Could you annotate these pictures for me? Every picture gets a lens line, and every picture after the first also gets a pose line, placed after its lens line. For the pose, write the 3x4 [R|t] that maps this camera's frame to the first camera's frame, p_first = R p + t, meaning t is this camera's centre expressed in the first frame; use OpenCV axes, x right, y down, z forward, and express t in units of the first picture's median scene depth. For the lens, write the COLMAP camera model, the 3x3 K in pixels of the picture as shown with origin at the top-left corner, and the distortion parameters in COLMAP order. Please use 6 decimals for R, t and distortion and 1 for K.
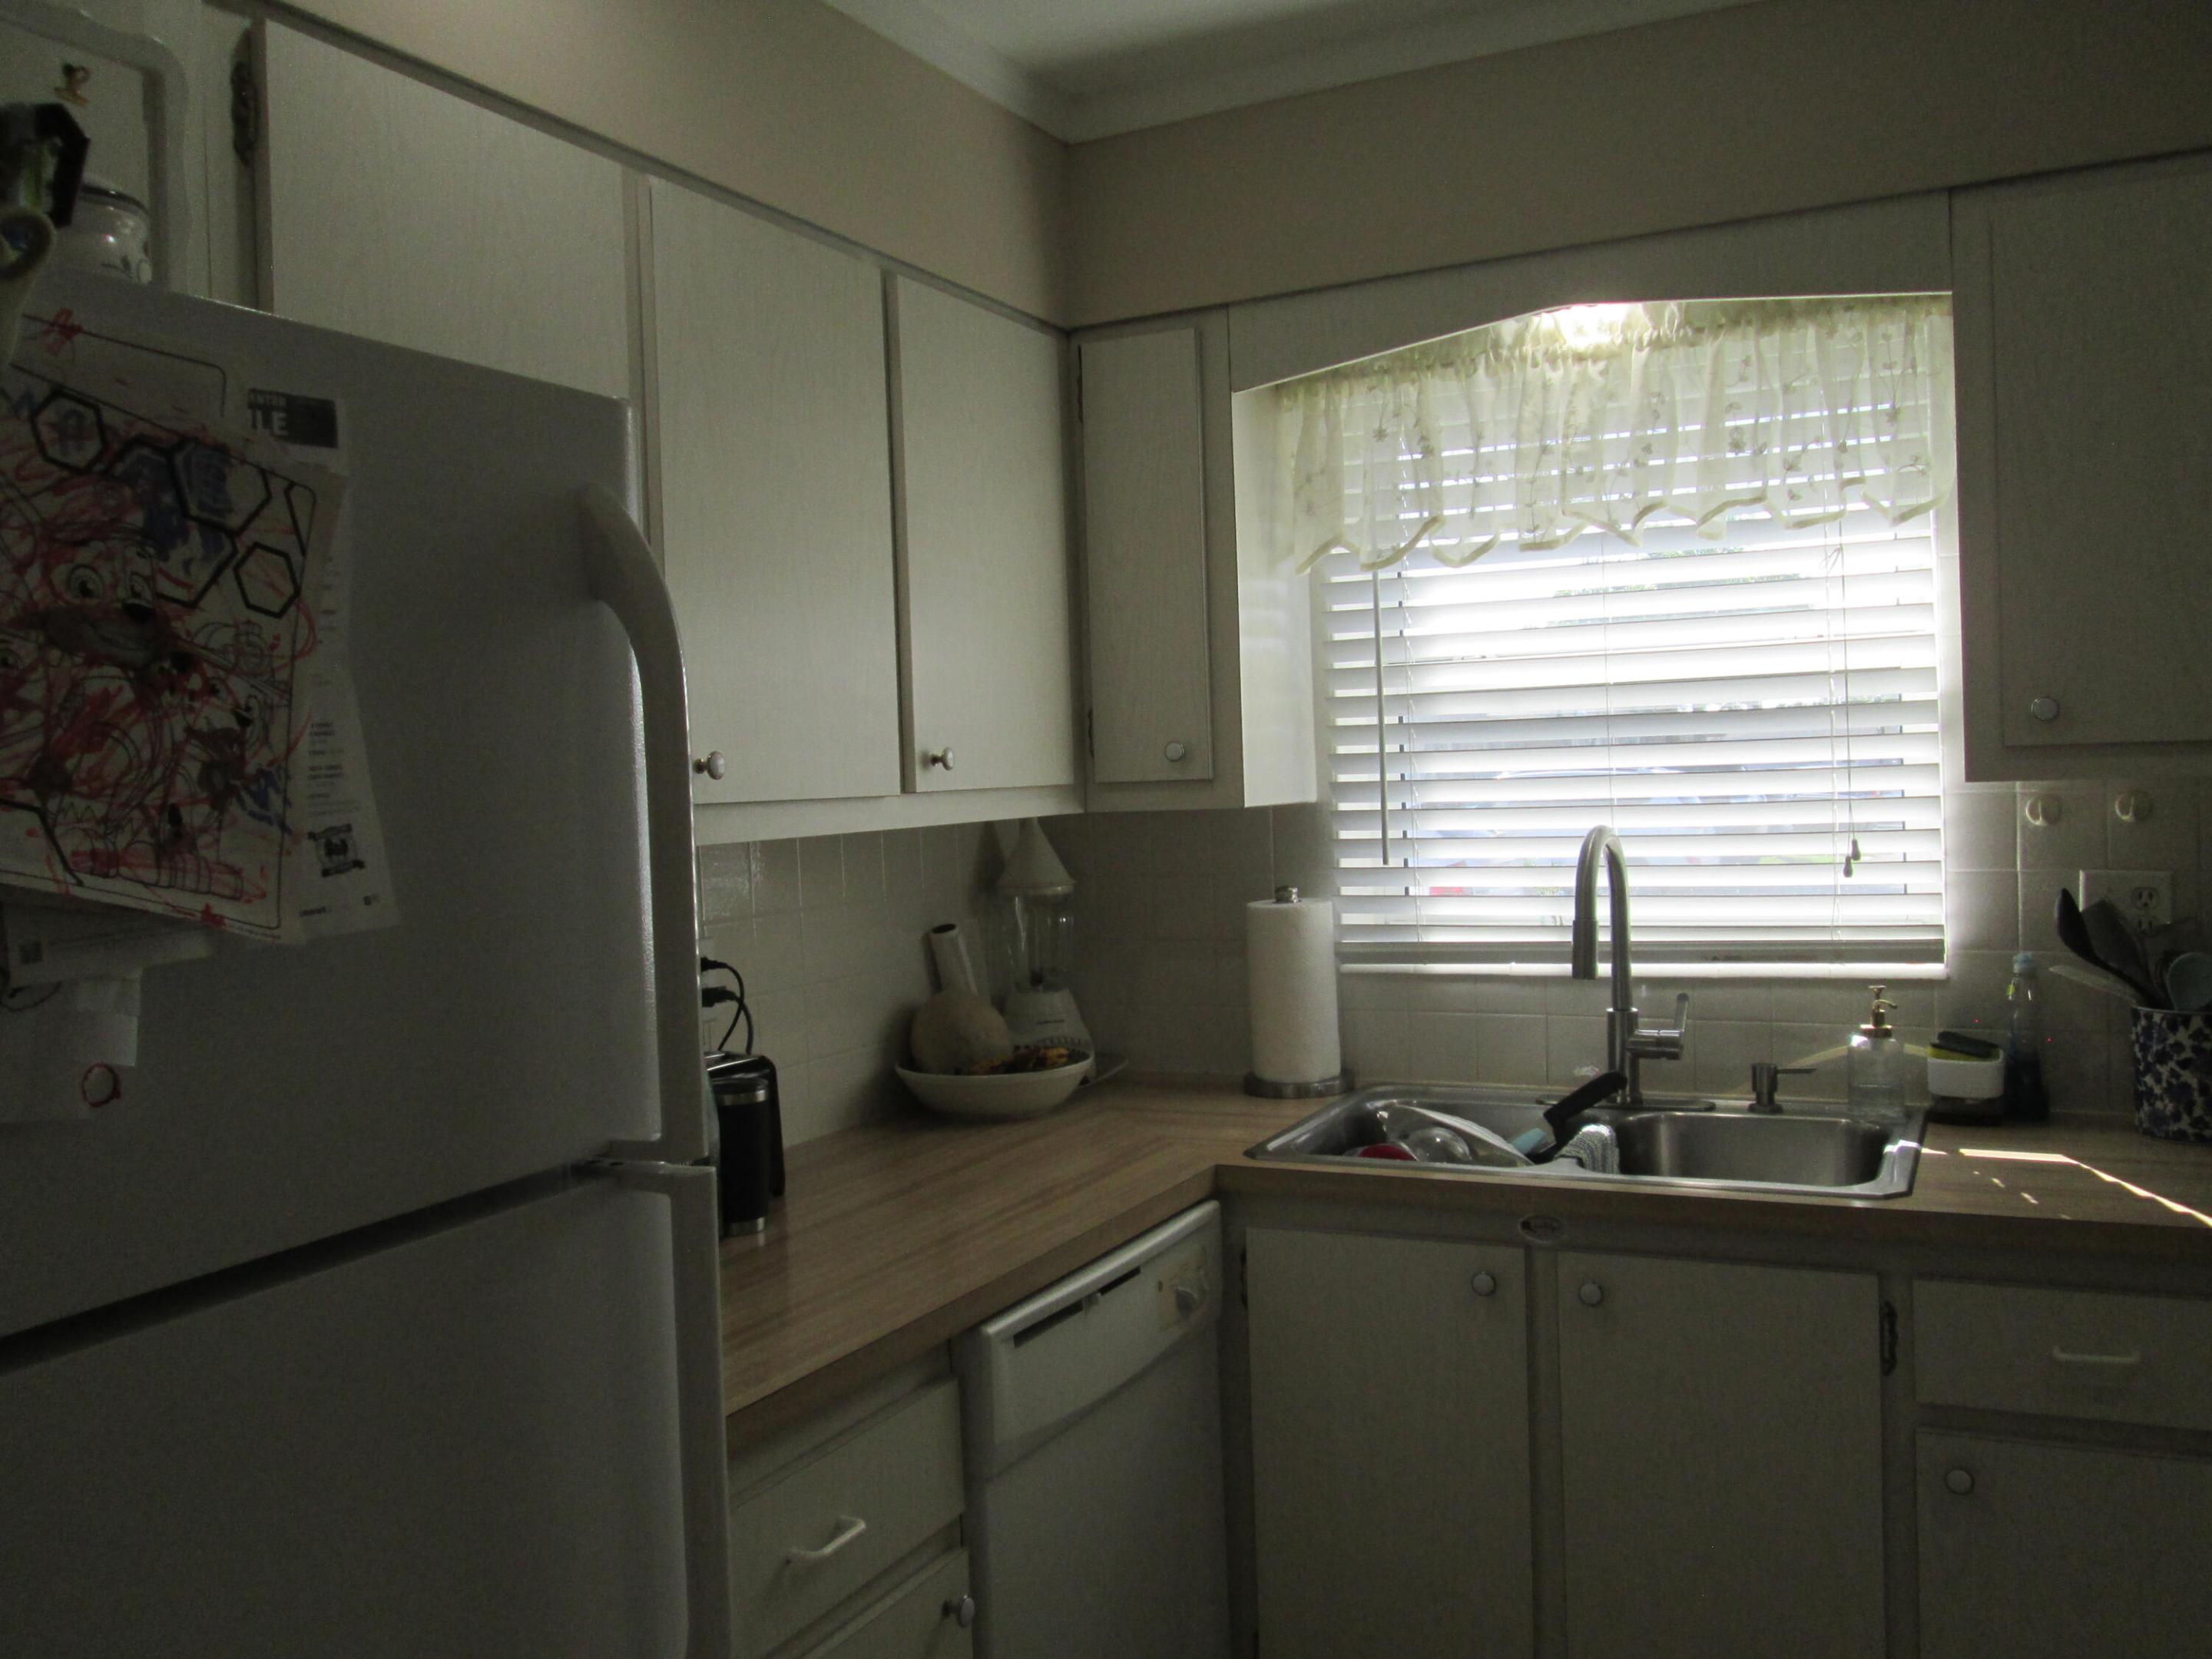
lens RADIAL K [[1830.1, 0, 1102.4], [0, 1830.1, 828.0], [0, 0, 1]] dist [-0.055318, 0.025194]
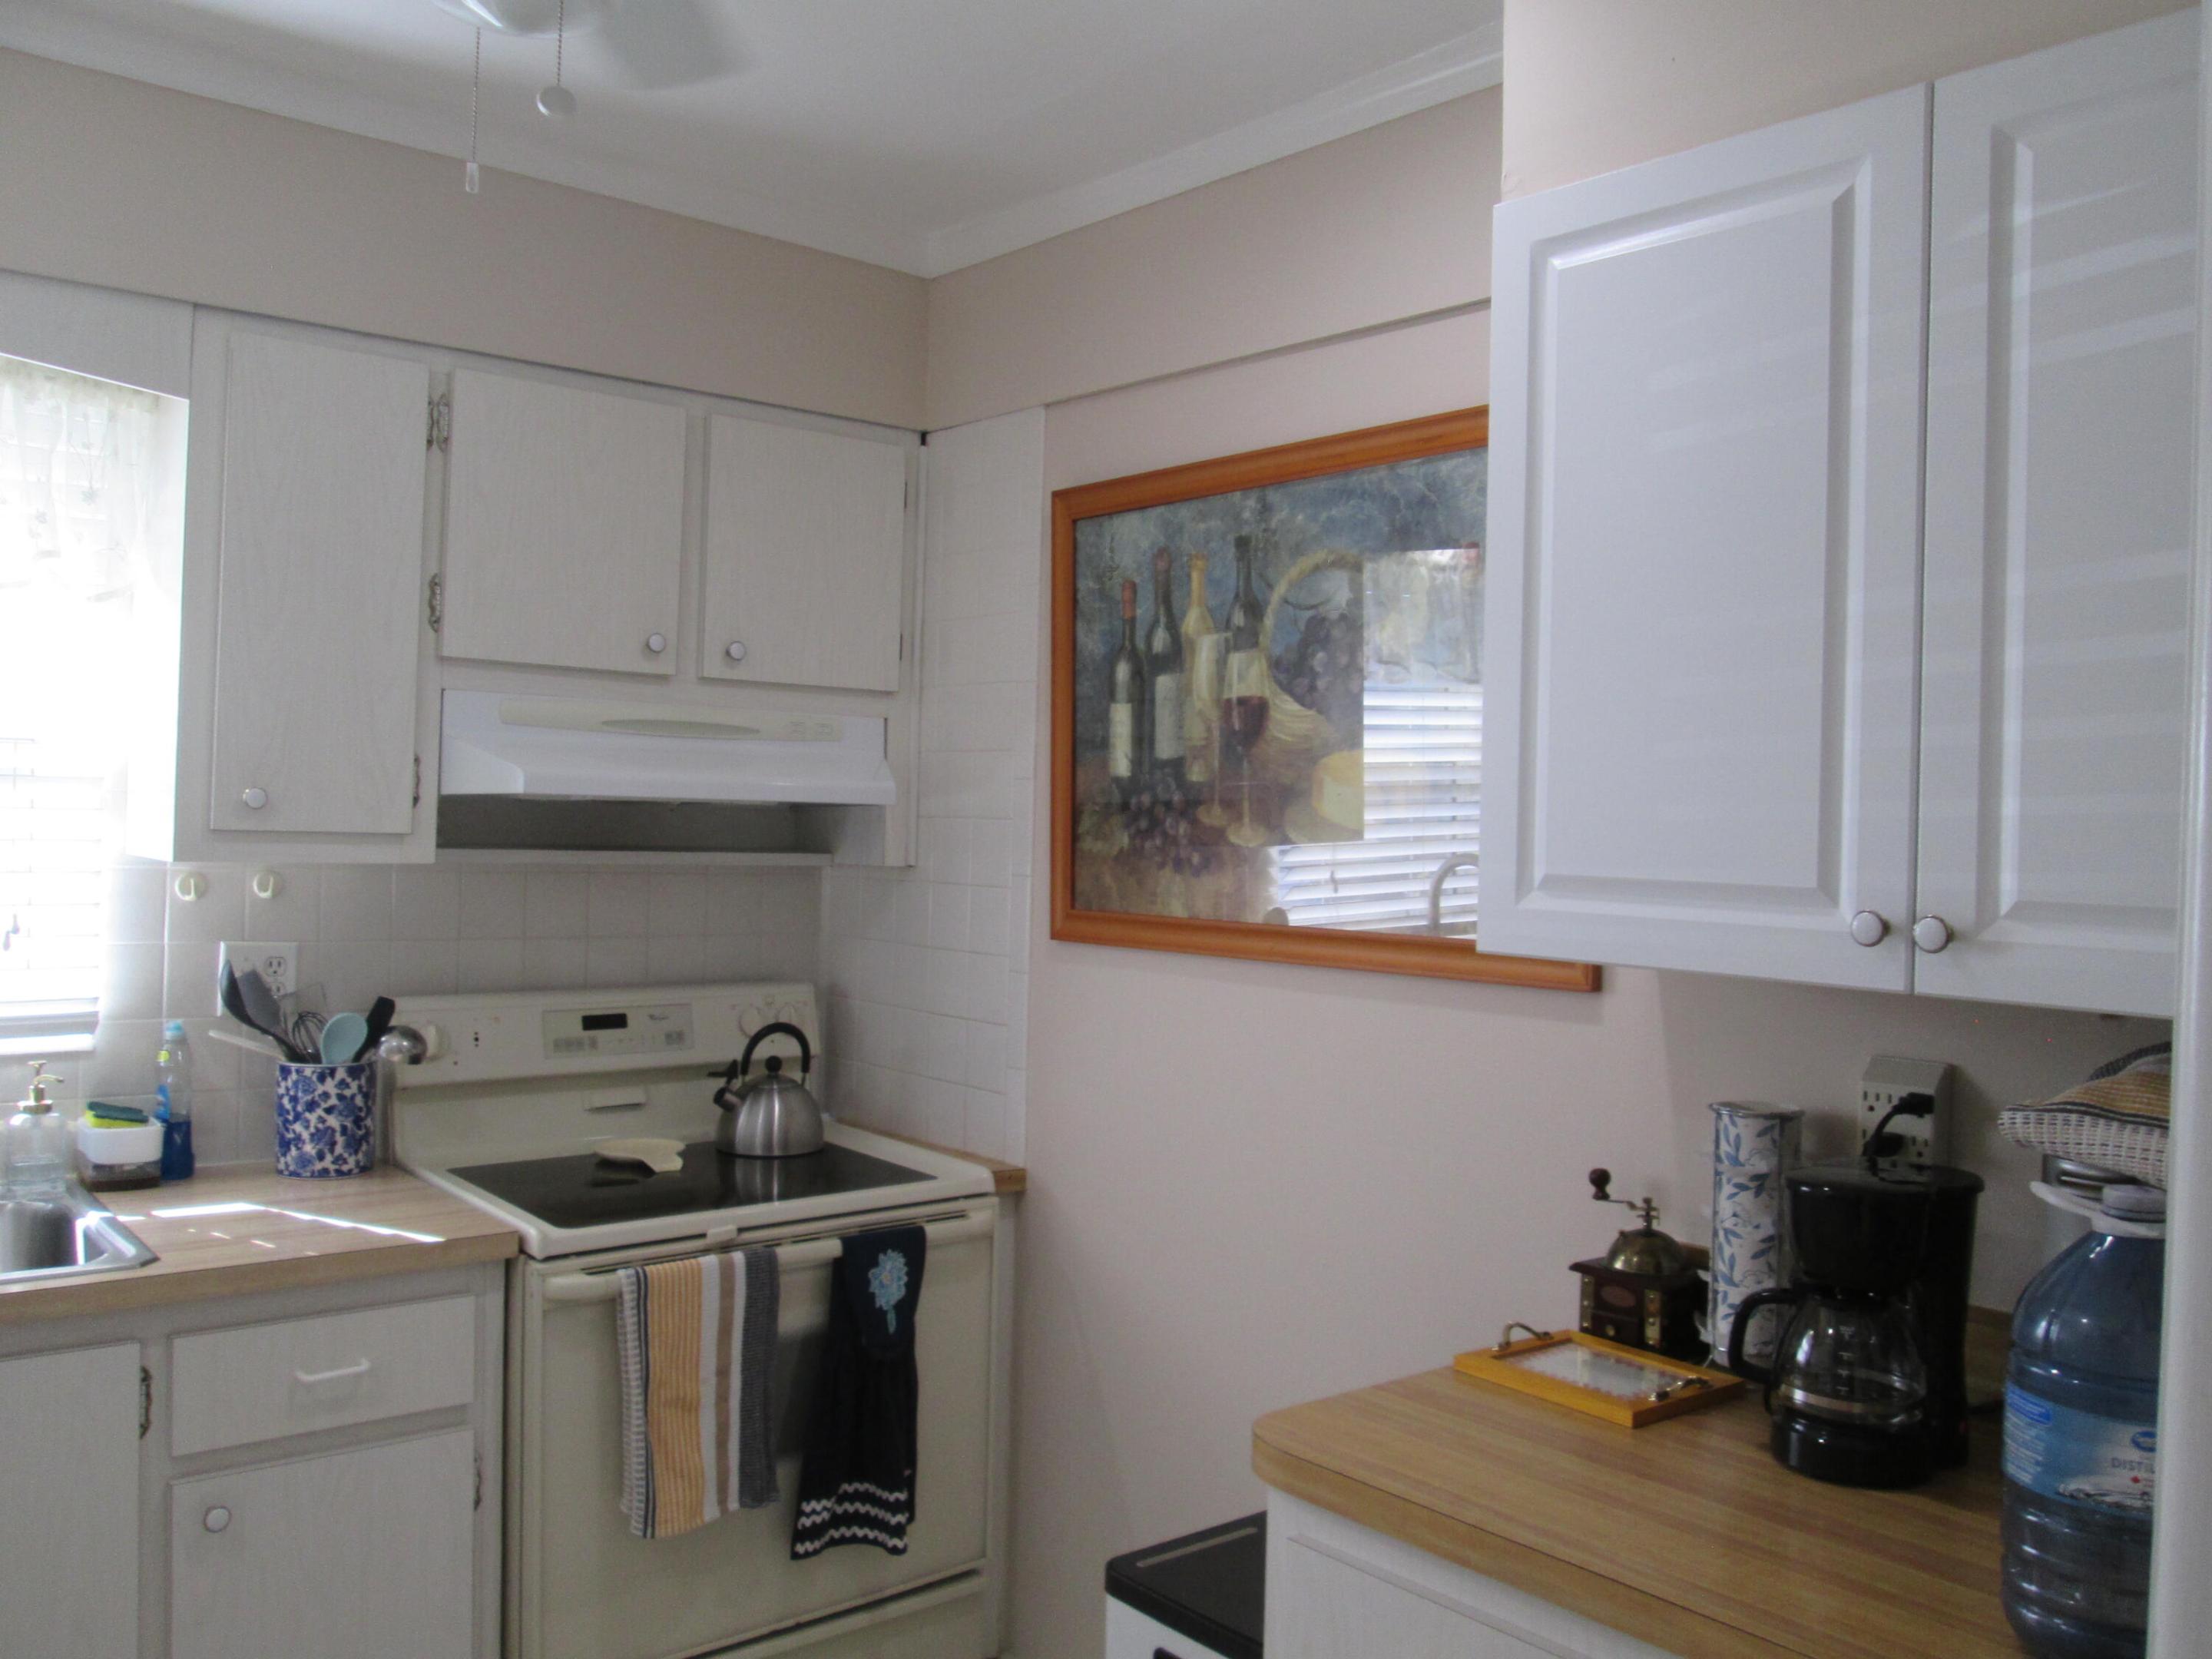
lens RADIAL K [[1830.1, 0, 1105.6], [0, 1830.1, 831.1], [0, 0, 1]] dist [-0.055318, 0.025194]
pose [[0.393254, 0.040040, 0.918558, -0.269256], [-0.012675, 0.999192, -0.038129, -0.009102], [-0.919343, 0.003352, 0.393444, 0.083620]]
